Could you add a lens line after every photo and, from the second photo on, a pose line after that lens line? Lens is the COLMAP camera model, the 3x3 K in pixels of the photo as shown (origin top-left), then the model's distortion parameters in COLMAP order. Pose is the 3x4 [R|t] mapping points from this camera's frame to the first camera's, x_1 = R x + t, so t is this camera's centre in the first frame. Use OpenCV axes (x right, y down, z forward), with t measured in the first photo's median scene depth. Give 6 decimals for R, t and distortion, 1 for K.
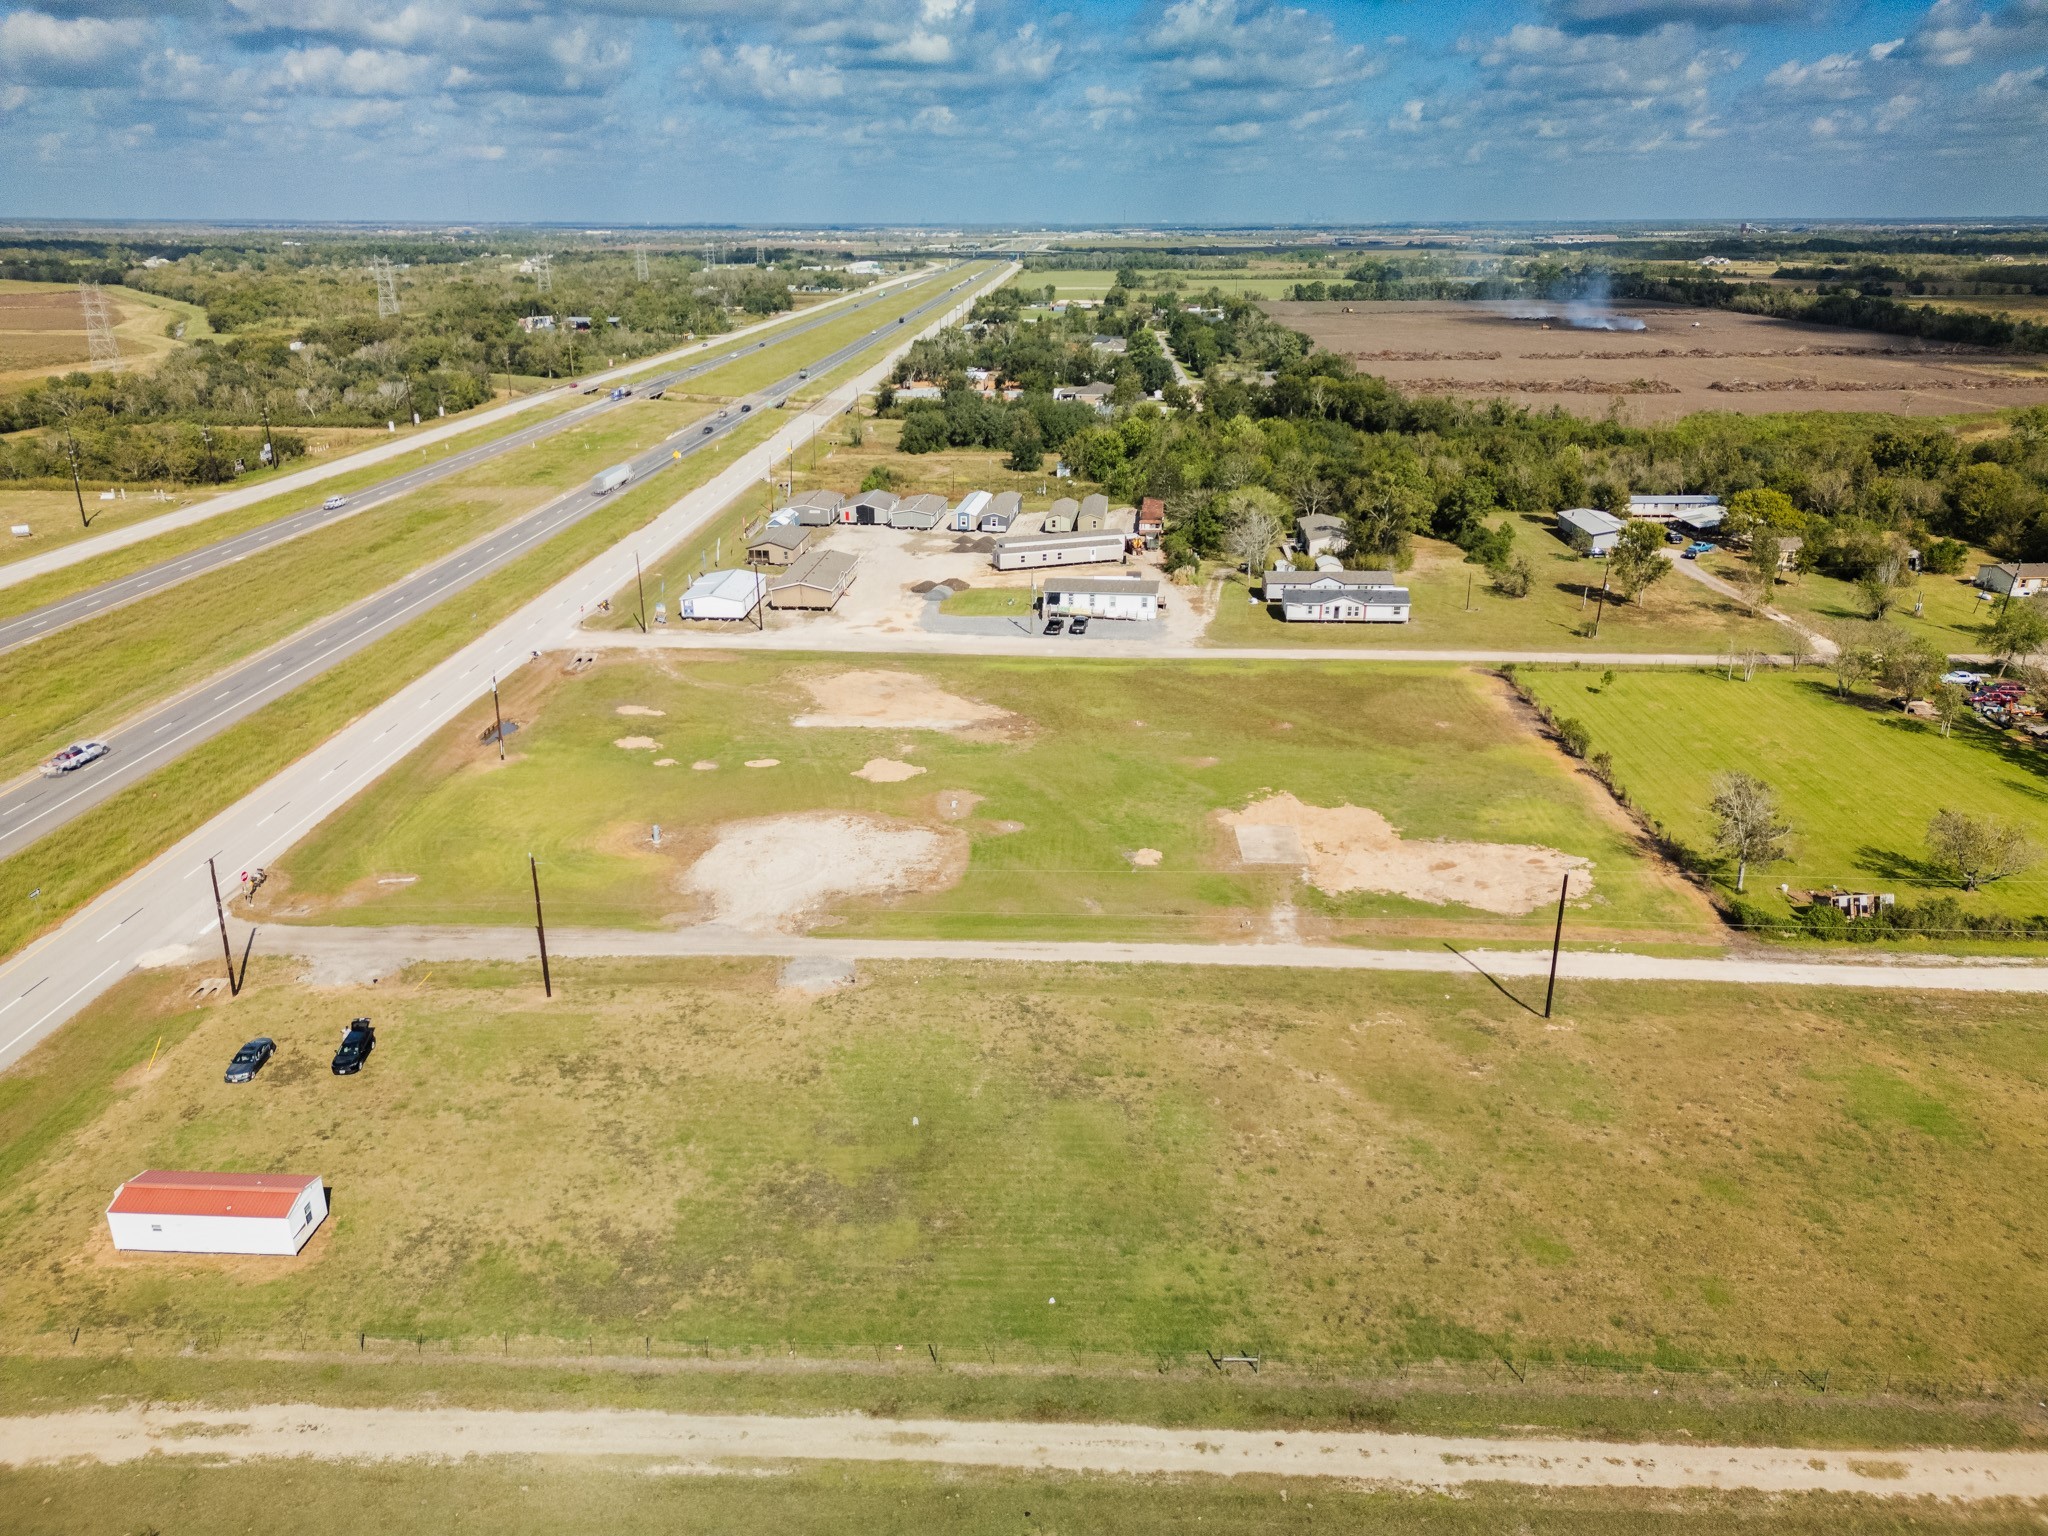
lens RADIAL K [[1429.6, 0, 1024.0], [0, 1429.6, 768.0], [0, 0, 1]] dist [0.069194, -0.065576]
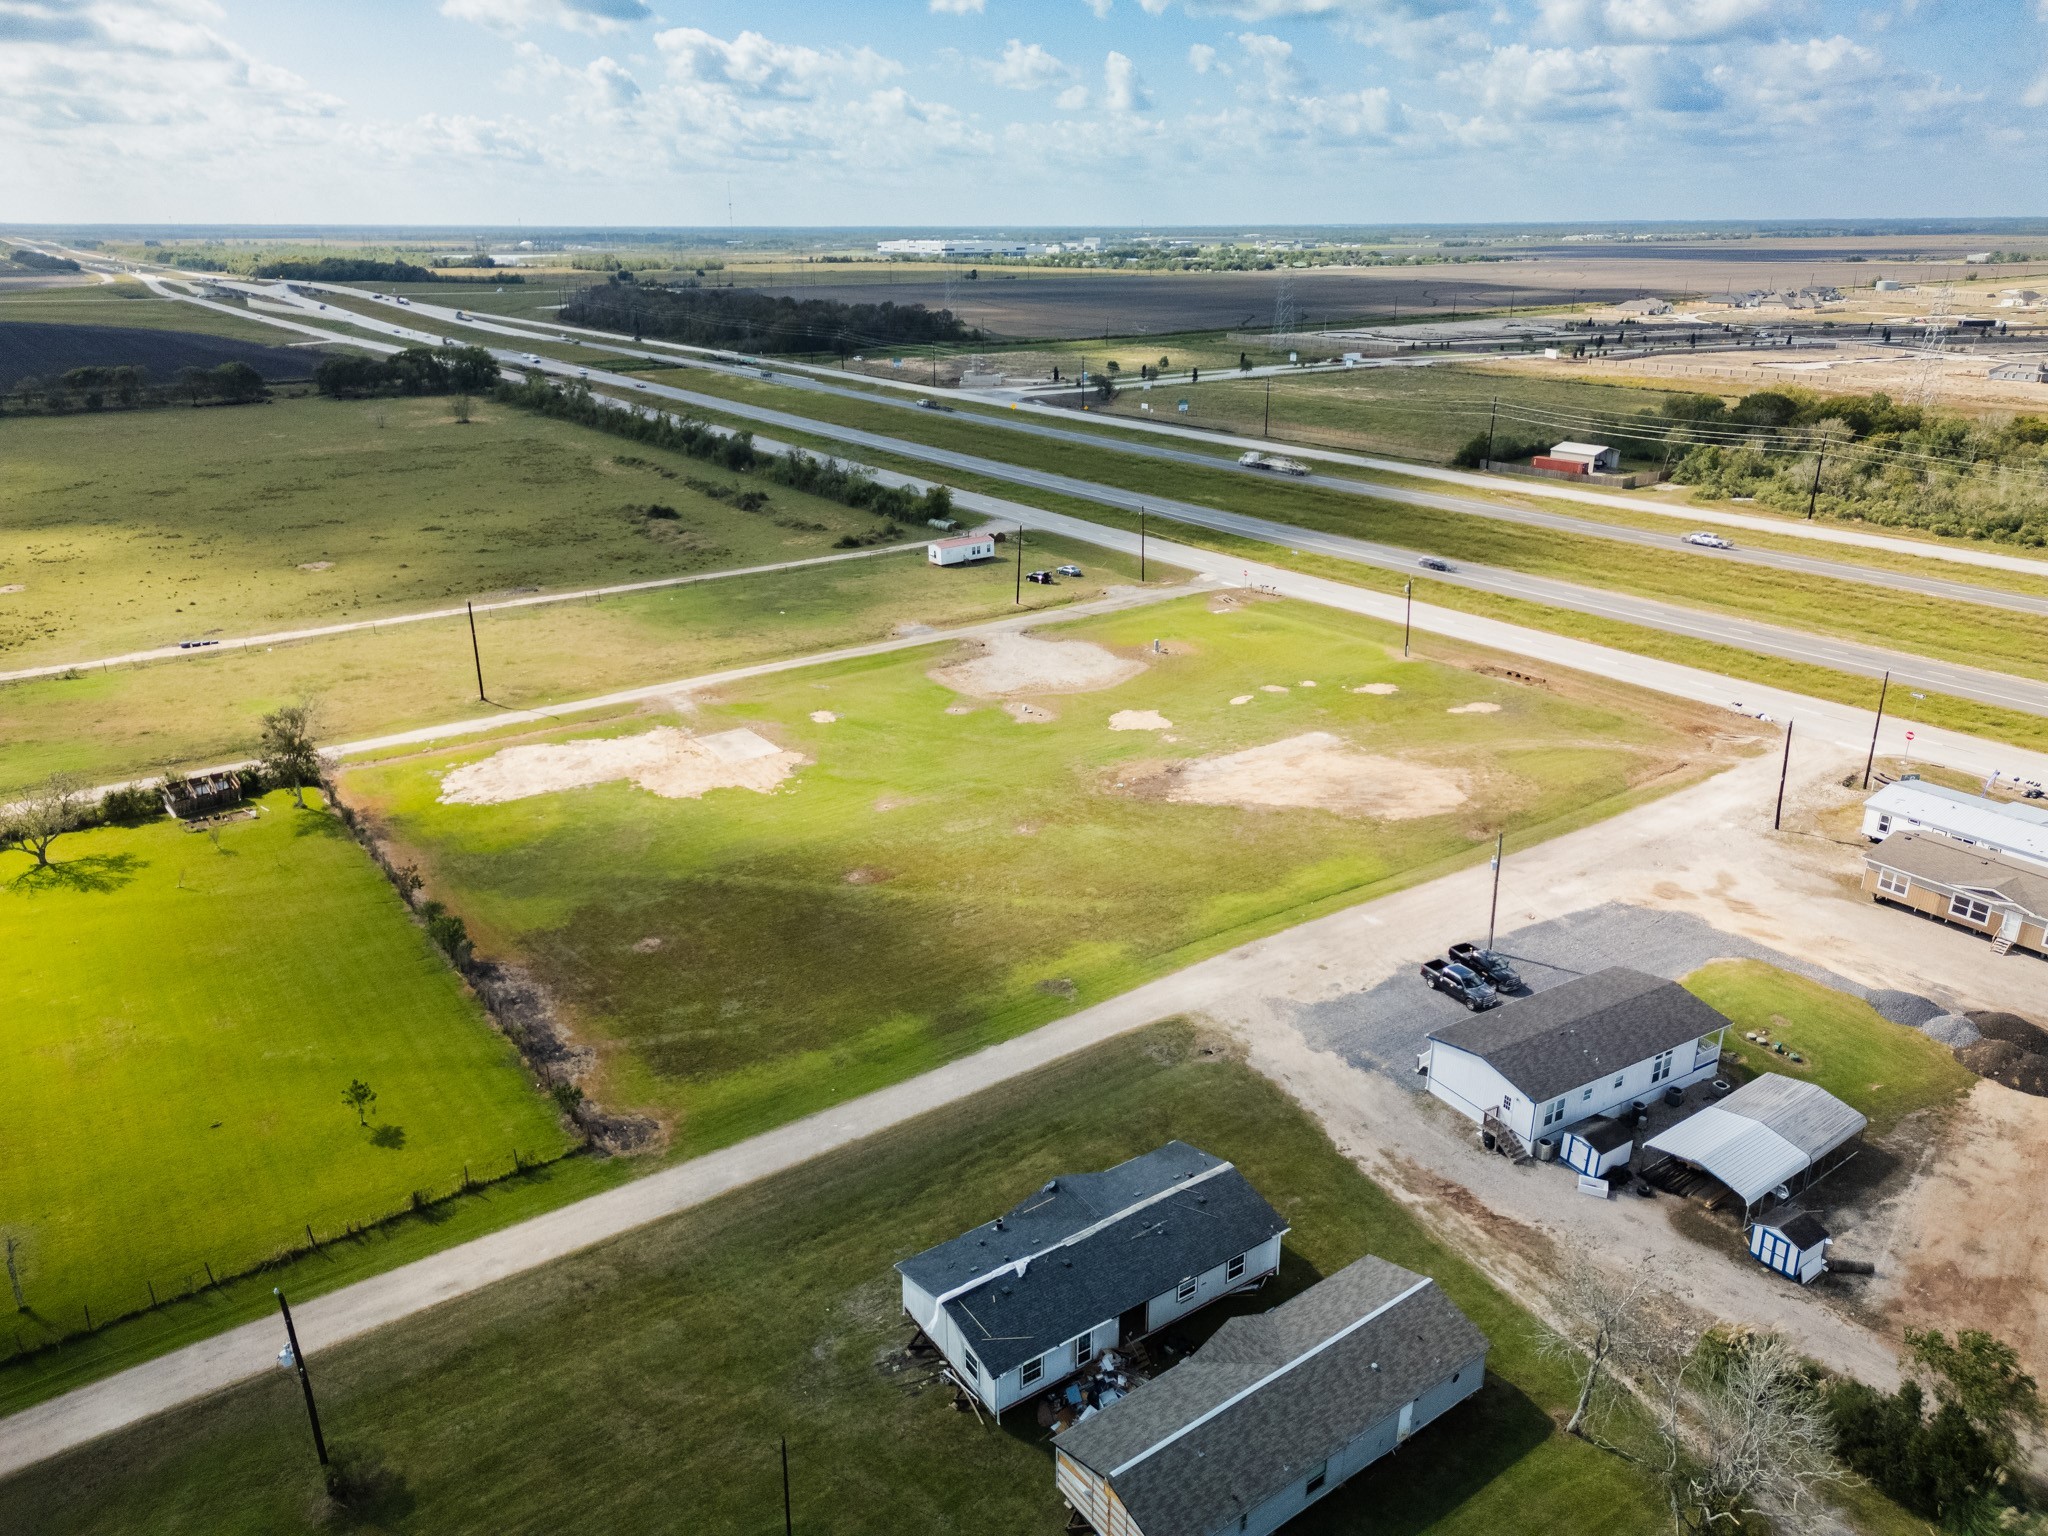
lens RADIAL K [[1429.6, 0, 1024.0], [0, 1429.6, 768.0], [0, 0, 1]] dist [0.069194, -0.065576]
pose [[-0.785215, 0.222227, -0.577972, 0.554039], [-0.215886, 0.776573, 0.591884, -0.546945], [0.580371, 0.589533, -0.561801, 1.524445]]
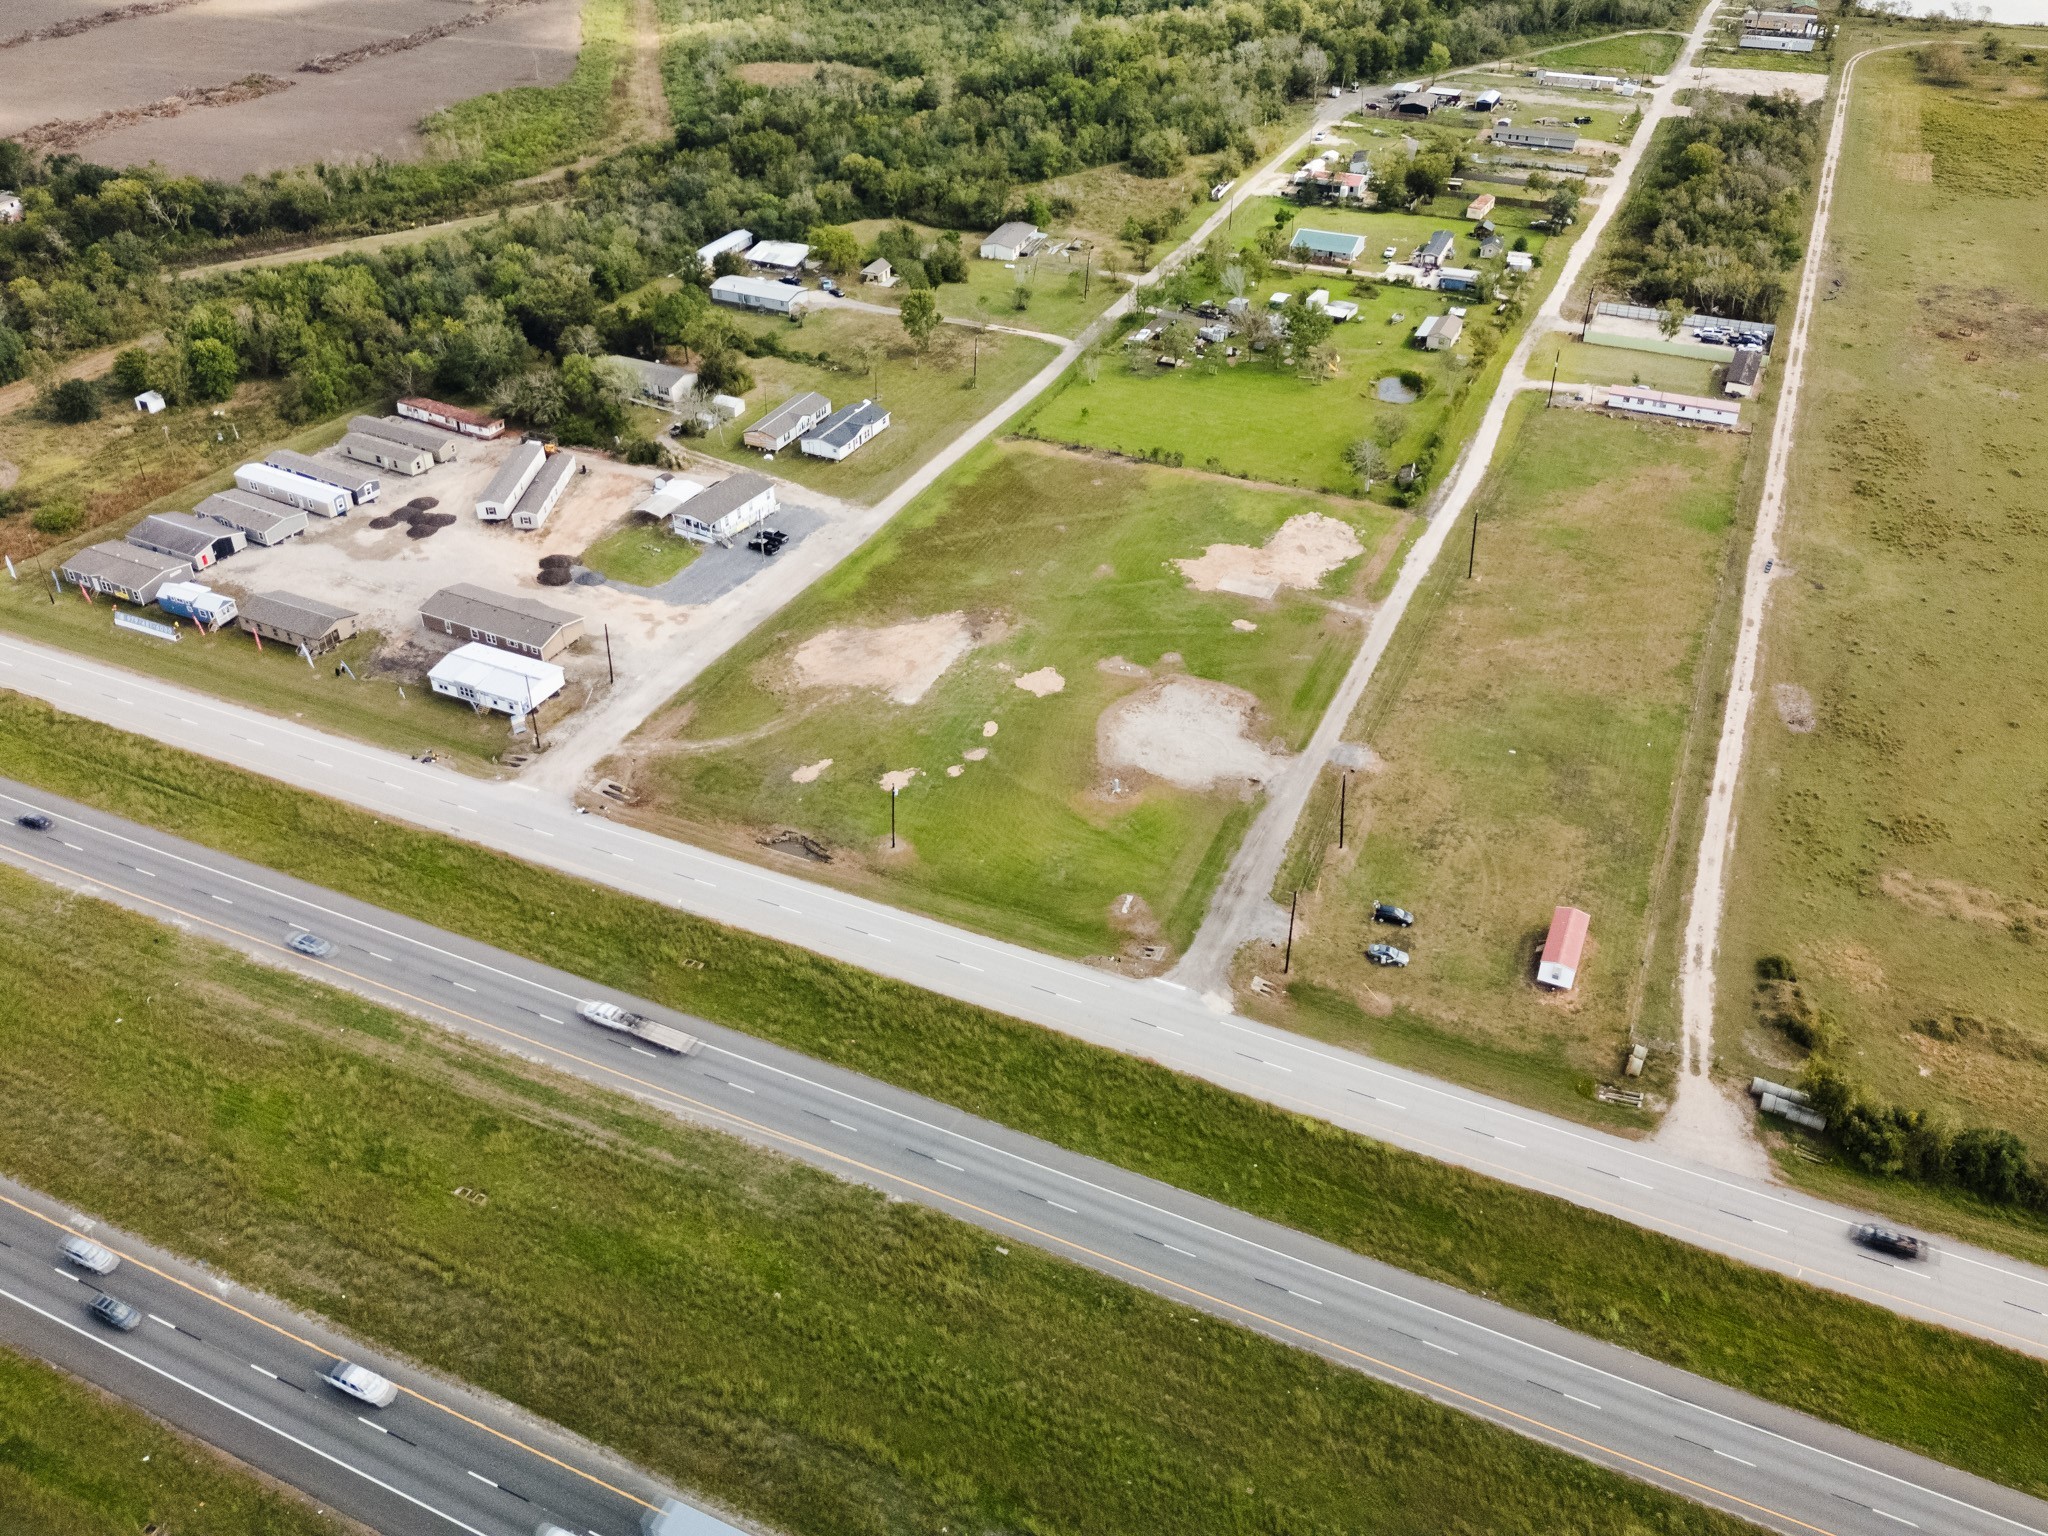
lens RADIAL K [[1626.7, 0, 1028.0], [0, 1626.7, 645.0], [0, 0, 1]] dist [0.120062, -0.235743]
pose [[0.382806, -0.488404, 0.784169, -1.263338], [0.330224, 0.865085, 0.377597, -0.600254], [-0.862793, 0.114405, 0.492443, 0.255346]]
